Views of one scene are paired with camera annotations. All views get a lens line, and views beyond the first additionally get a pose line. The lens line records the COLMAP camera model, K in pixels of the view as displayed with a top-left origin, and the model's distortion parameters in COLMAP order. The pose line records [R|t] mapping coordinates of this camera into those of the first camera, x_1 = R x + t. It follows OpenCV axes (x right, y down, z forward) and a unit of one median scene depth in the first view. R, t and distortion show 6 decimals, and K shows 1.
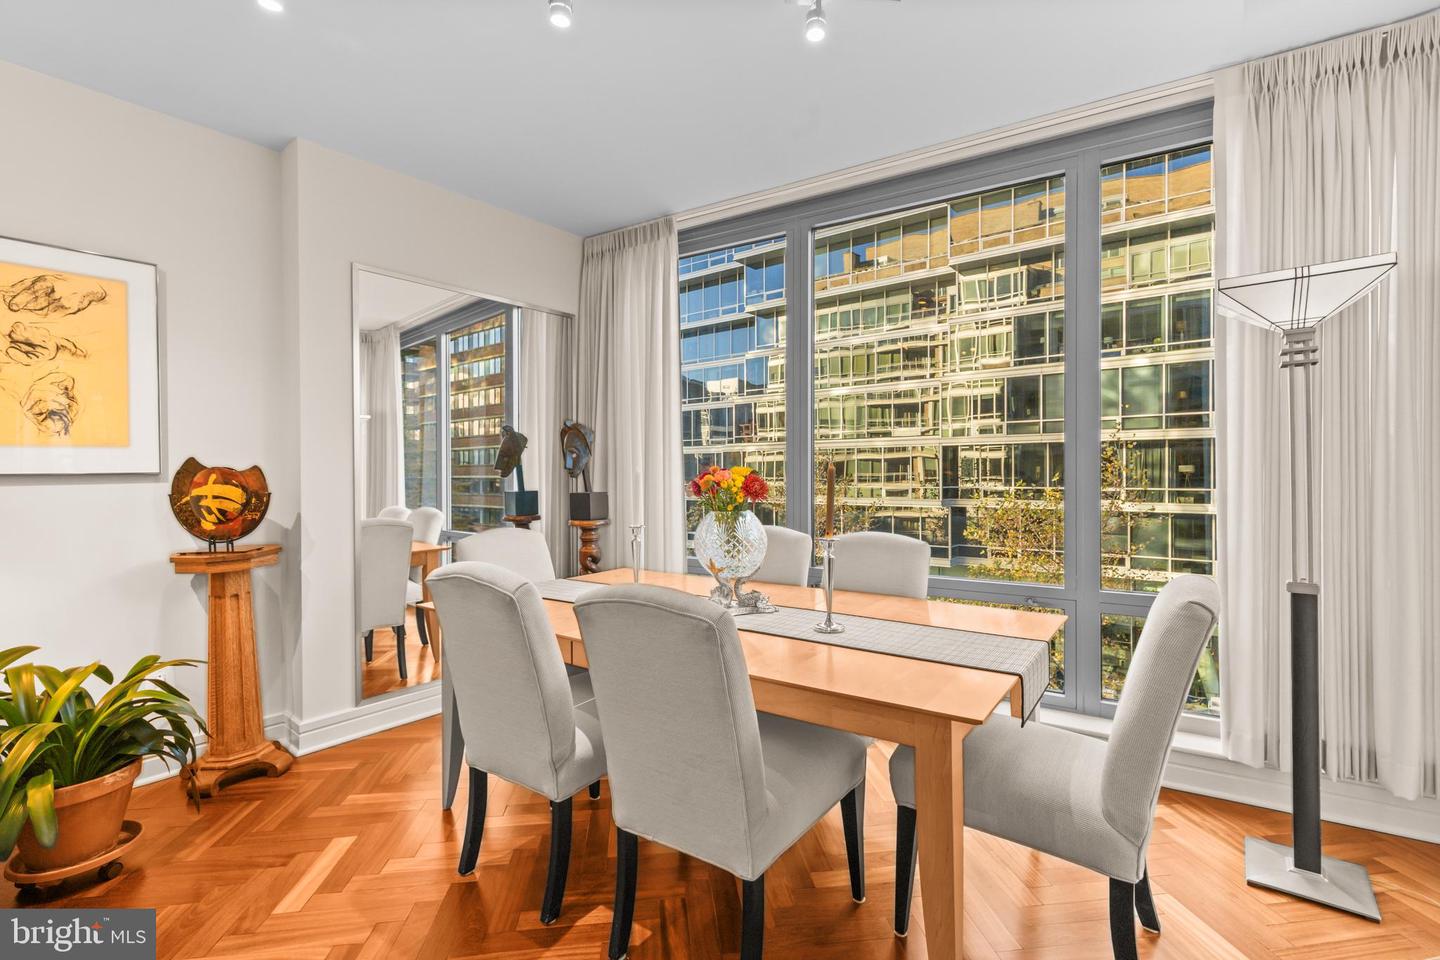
lens RADIAL K [[651.0, 0, 739.8], [0, 651.0, 474.6], [0, 0, 1]] dist [0.014377, -0.002030]
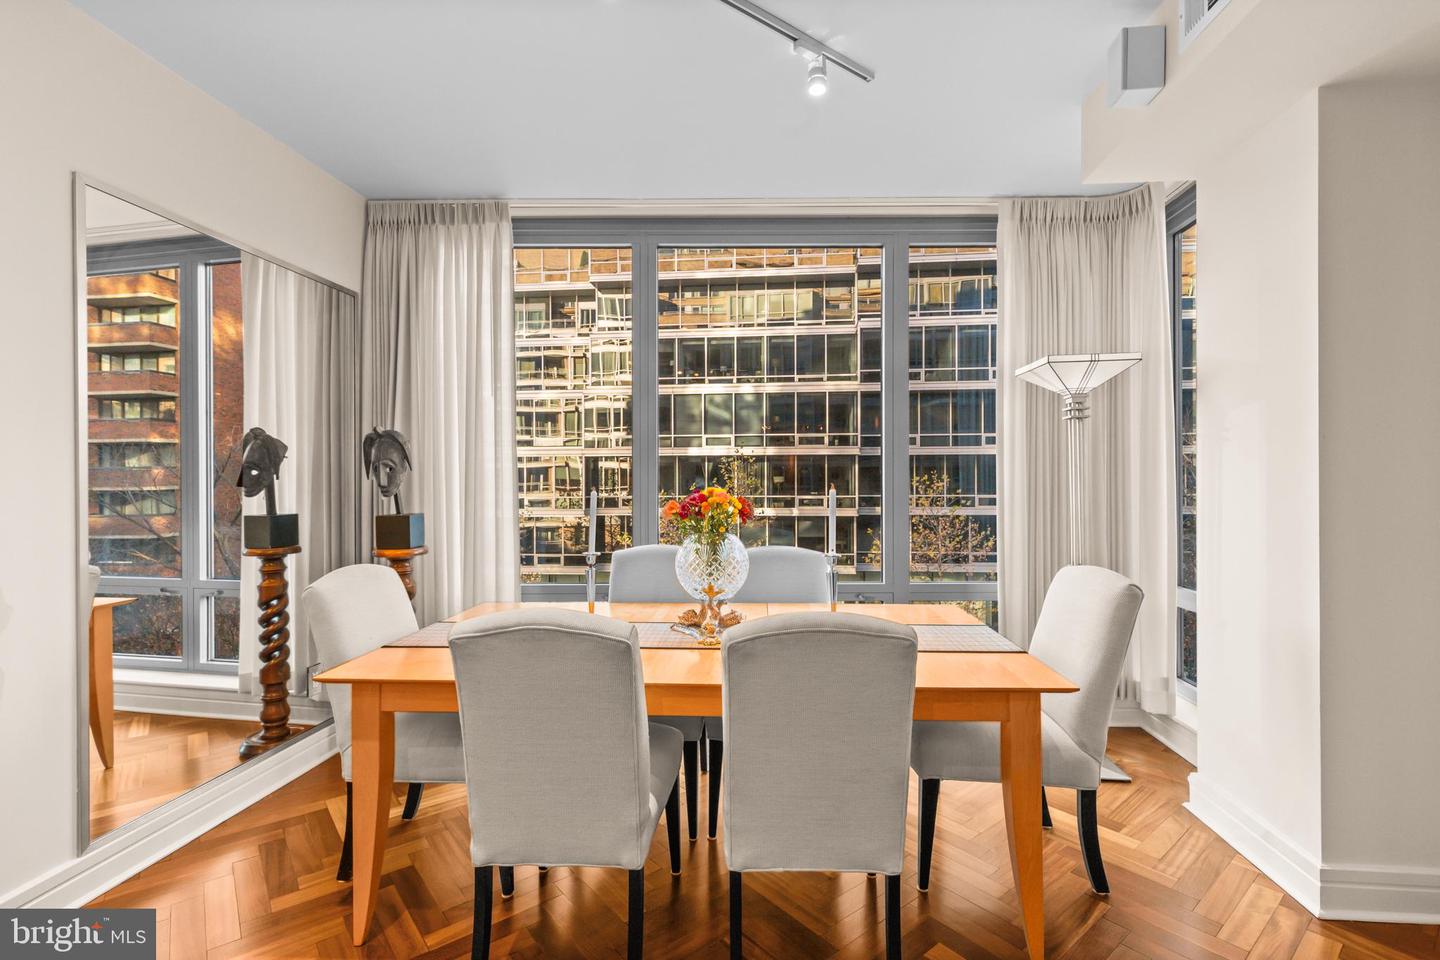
lens RADIAL K [[651.0, 0, 724.0], [0, 651.0, 482.2], [0, 0, 1]] dist [0.014377, -0.002030]
pose [[0.853440, -0.000231, 0.521190, -0.313241], [0.001212, 0.999998, -0.001541, -0.011853], [-0.521189, 0.001947, 0.853439, 0.087085]]
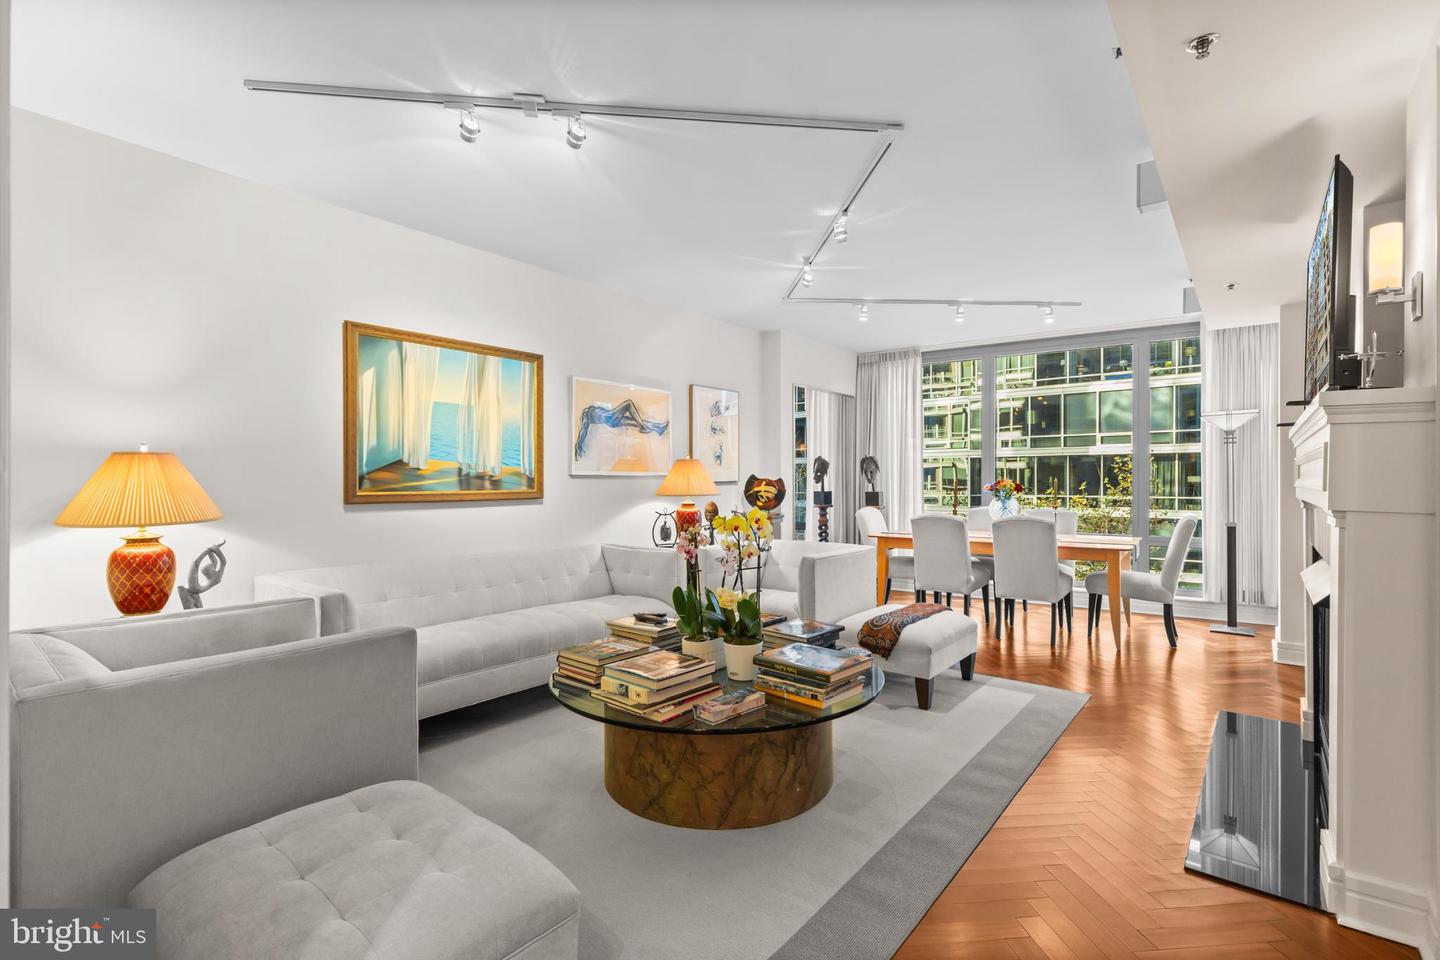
lens RADIAL K [[651.0, 0, 730.5], [0, 651.0, 480.2], [0, 0, 1]] dist [0.014377, -0.002030]
pose [[0.999804, 0.004019, -0.019386, -0.619150], [-0.004107, 0.999981, -0.004499, 0.003743], [0.019367, 0.004578, 0.999802, -0.932190]]
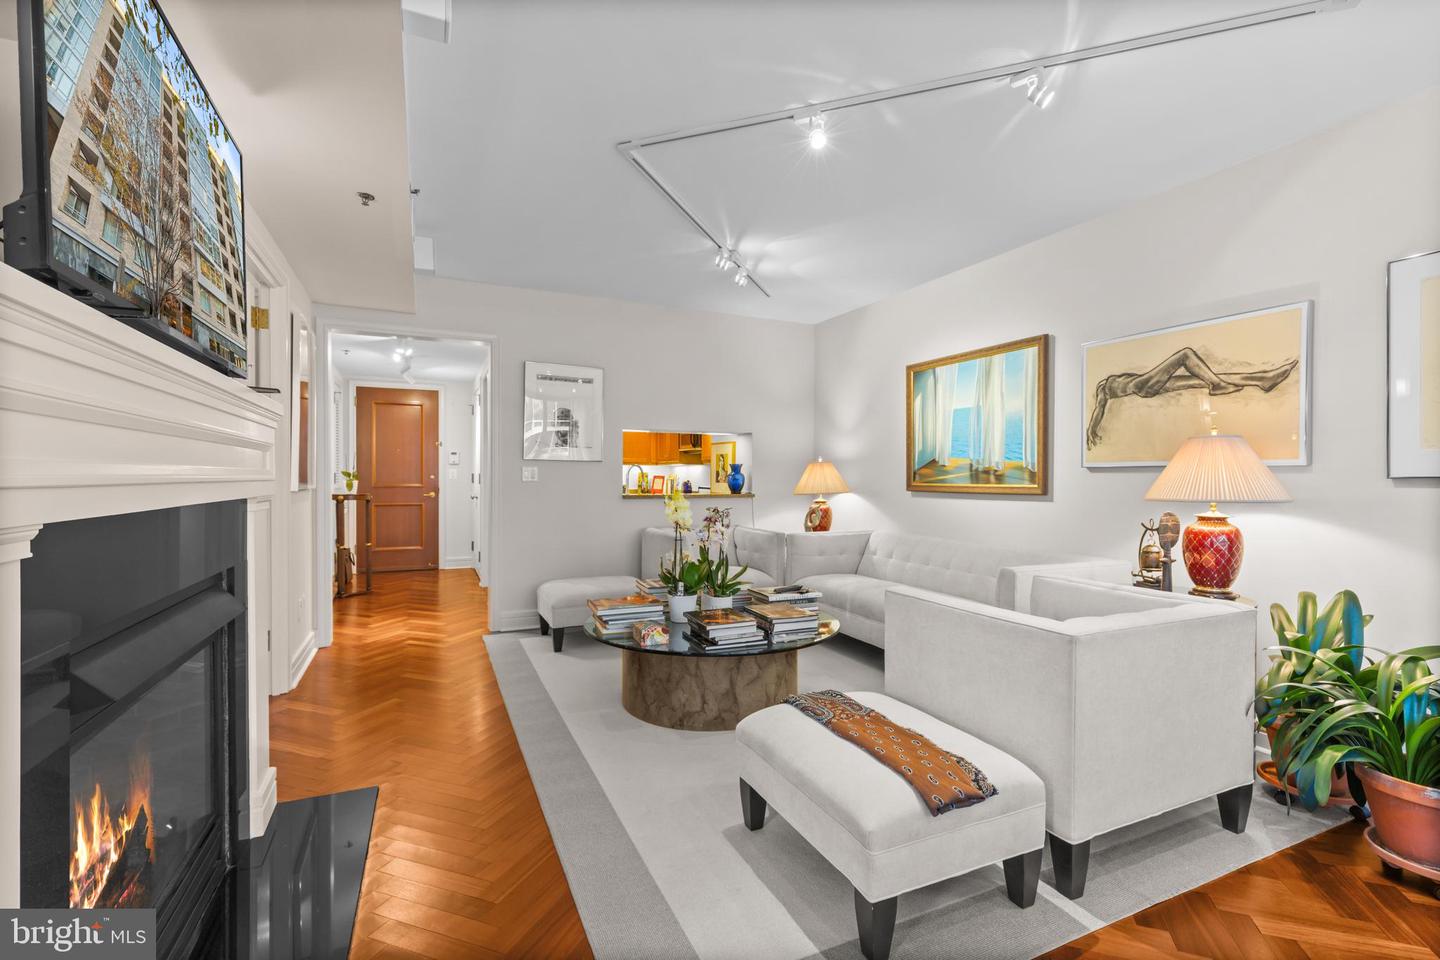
lens RADIAL K [[651.0, 0, 723.0], [0, 651.0, 478.8], [0, 0, 1]] dist [0.014377, -0.002030]
pose [[-0.461907, 0.009337, -0.886879, 0.199837], [-0.001362, 0.999936, 0.011236, -0.004400], [0.886927, 0.006398, -0.461865, 0.276206]]
